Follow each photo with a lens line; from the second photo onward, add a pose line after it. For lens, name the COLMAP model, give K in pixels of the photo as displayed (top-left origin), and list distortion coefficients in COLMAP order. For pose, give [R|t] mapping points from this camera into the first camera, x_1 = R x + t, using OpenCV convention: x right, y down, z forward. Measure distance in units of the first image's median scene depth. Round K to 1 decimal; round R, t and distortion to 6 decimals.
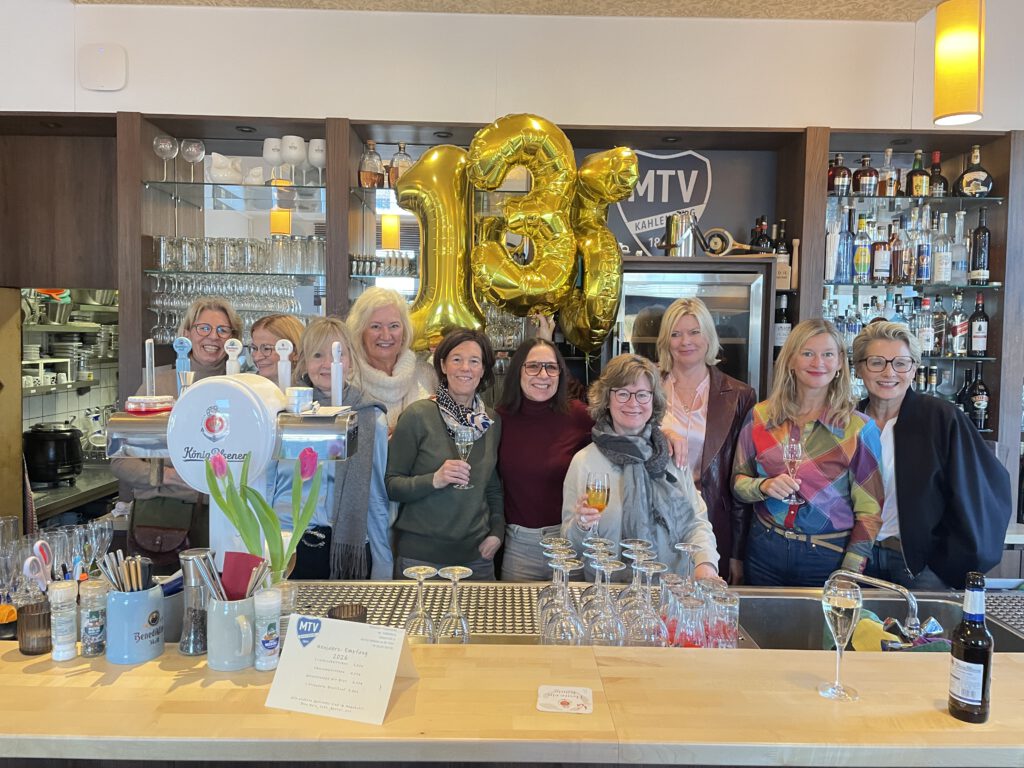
lens RADIAL K [[777.8, 0, 511.2], [0, 777.8, 384.0], [0, 0, 1]] dist [0.043933, 0.000708]
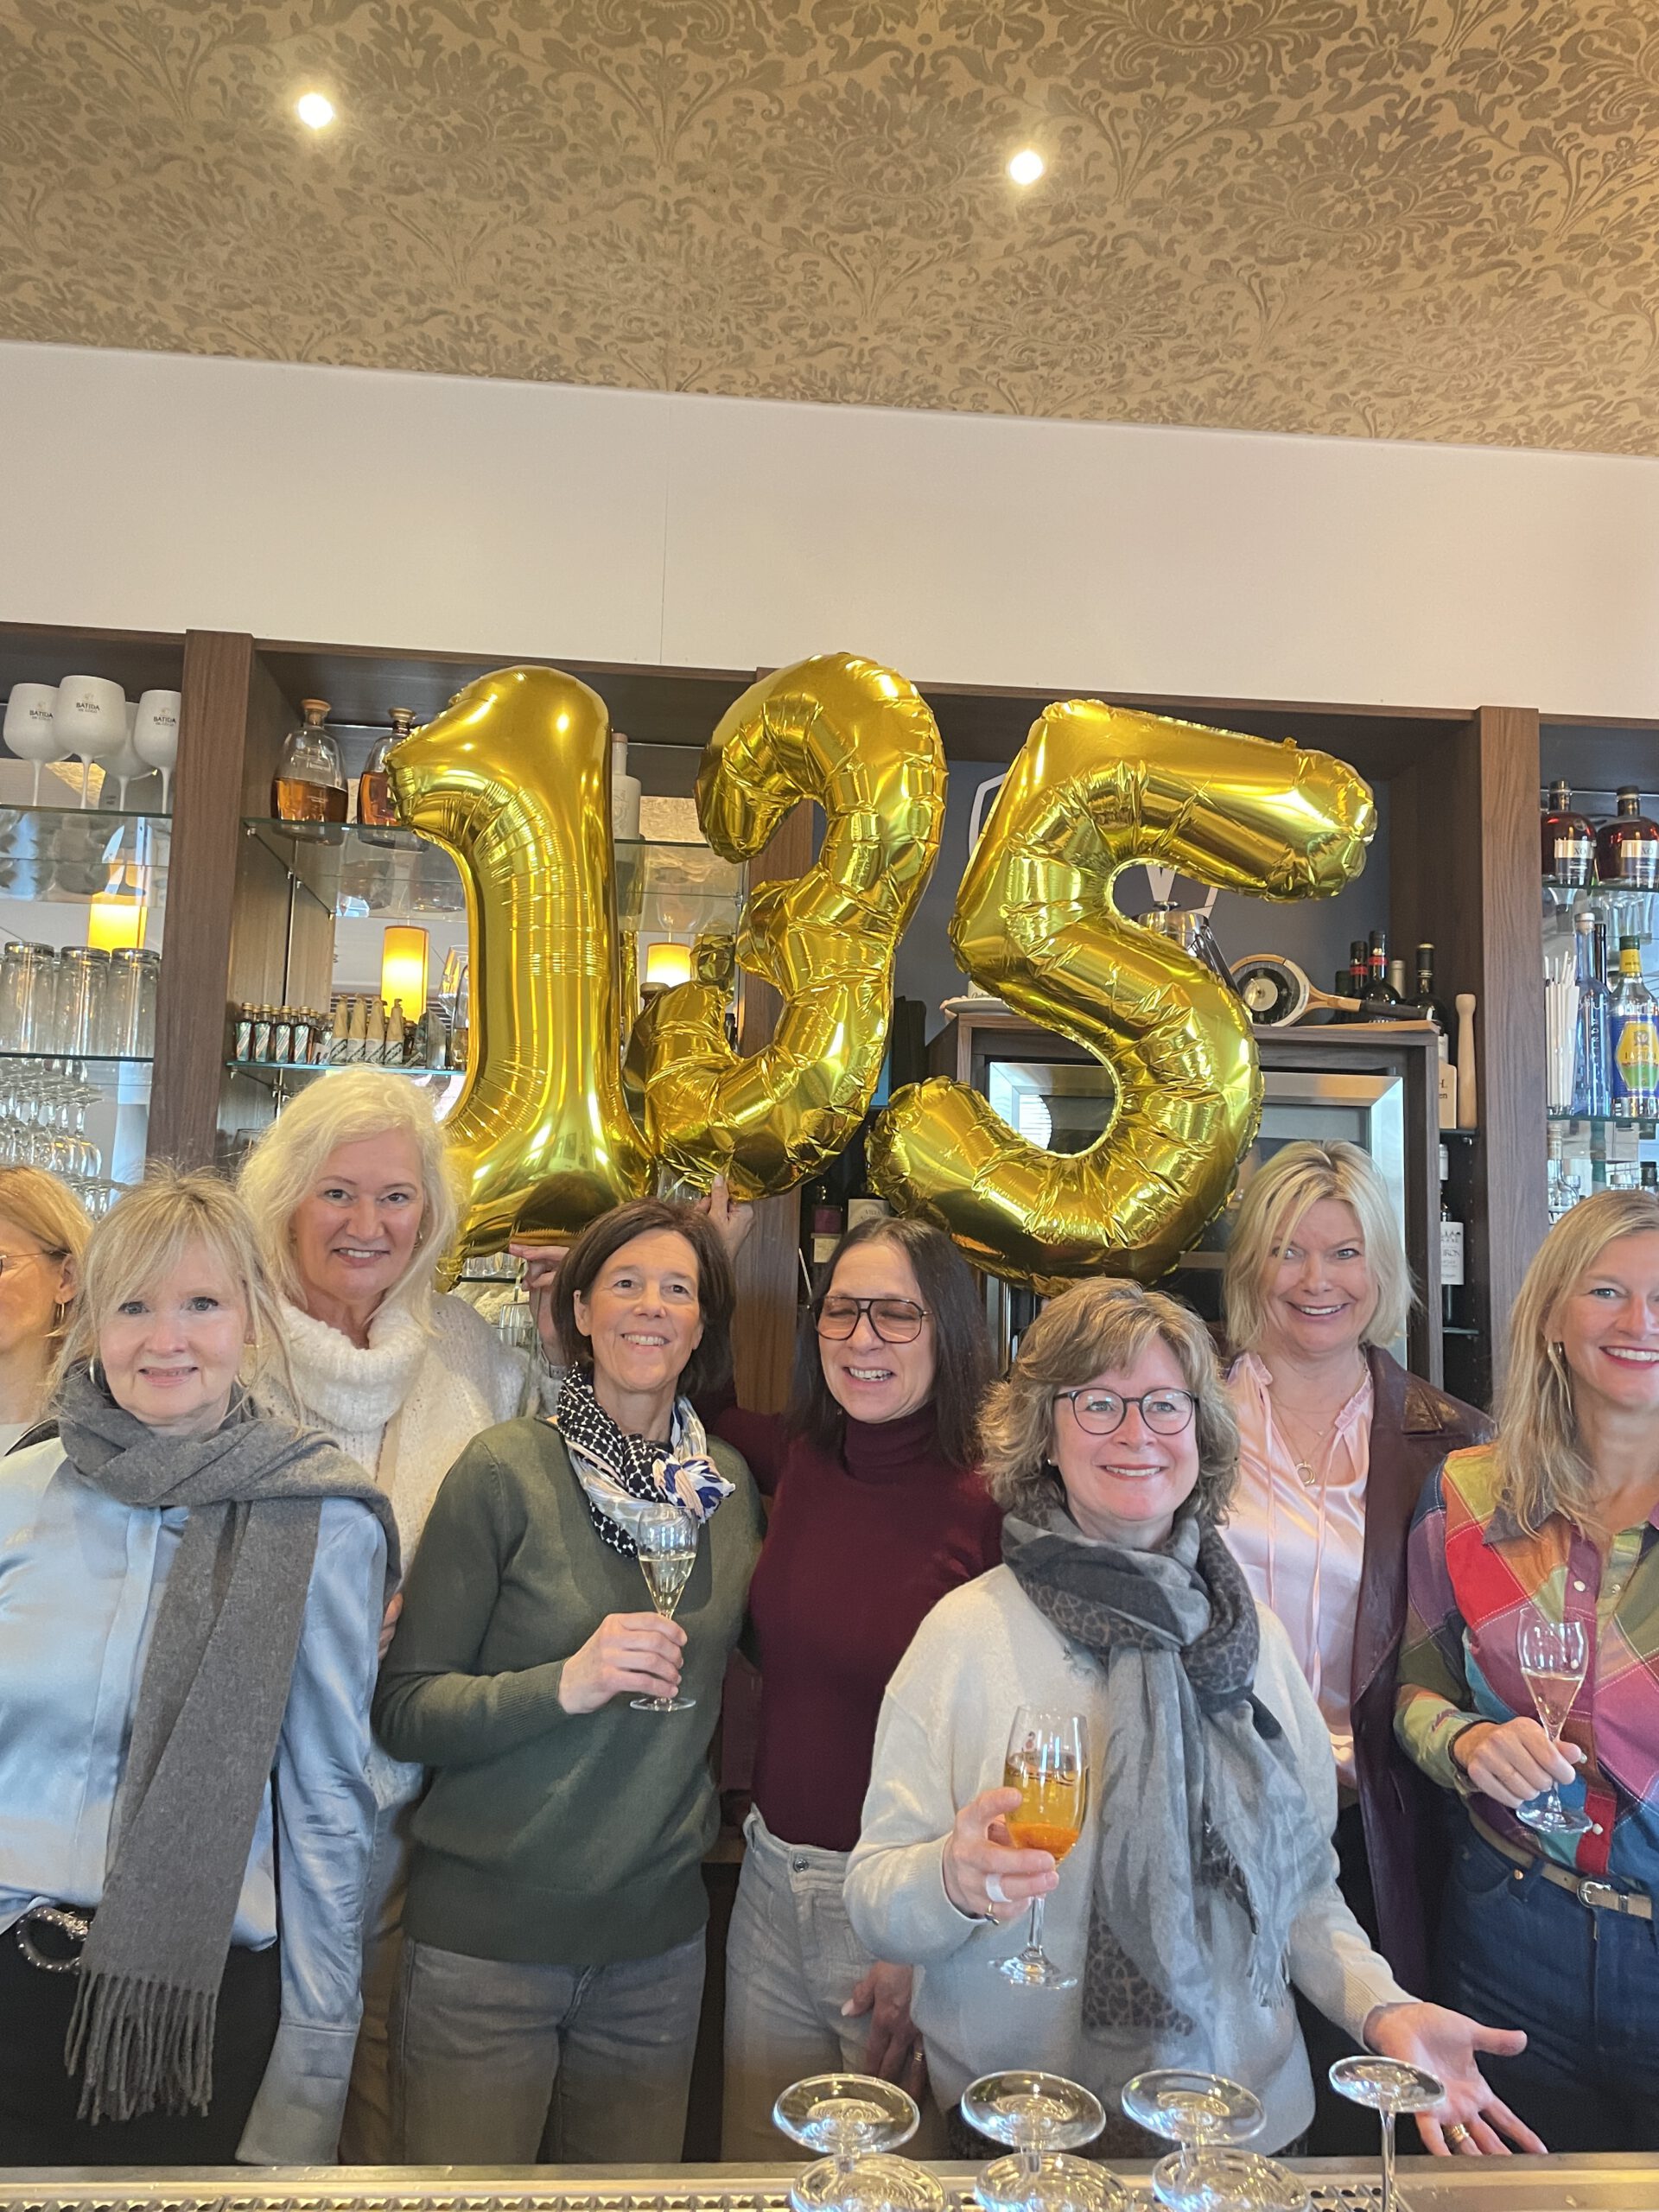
lens RADIAL K [[1680.2, 0, 785.1], [0, 1680.2, 1104.6], [0, 0, 1]] dist [0.043933, 0.000708]
pose [[0.997072, 0.021682, 0.073329, -0.015141], [-0.008404, 0.984221, -0.176744, 0.010769], [-0.076004, 0.175611, 0.981521, 0.258323]]
